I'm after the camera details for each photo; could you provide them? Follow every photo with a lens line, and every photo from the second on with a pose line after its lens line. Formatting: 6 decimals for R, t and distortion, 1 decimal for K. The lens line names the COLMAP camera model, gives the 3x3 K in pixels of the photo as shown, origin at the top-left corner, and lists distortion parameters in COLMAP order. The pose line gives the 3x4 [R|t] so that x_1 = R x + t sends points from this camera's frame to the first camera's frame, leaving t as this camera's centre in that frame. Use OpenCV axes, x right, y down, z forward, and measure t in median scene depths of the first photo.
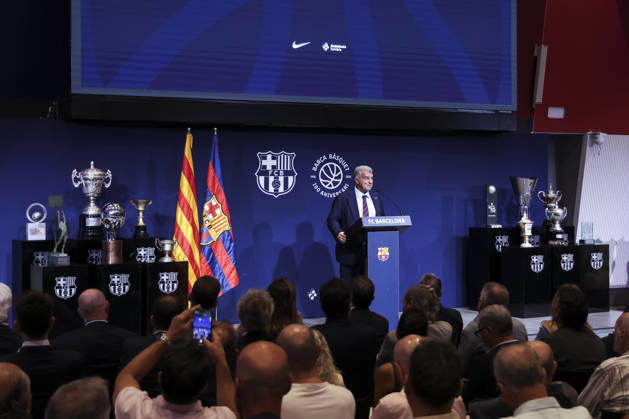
lens RADIAL K [[1004.5, 0, 323.3], [0, 1004.5, 182.4], [0, 0, 1]] dist [-0.417129, -0.054291]
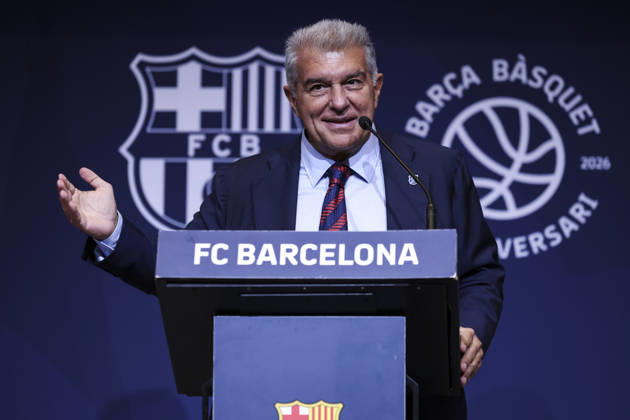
lens RADIAL K [[2748.8, 0, 179.3], [0, 2748.8, 209.7], [0, 0, 1]] dist [-0.176870, -2.331826]
pose [[0.843746, -0.051976, -0.534221, 0.266973], [-0.015972, 0.992428, -0.121782, 0.078319], [0.536505, 0.111286, 0.836527, 0.473889]]
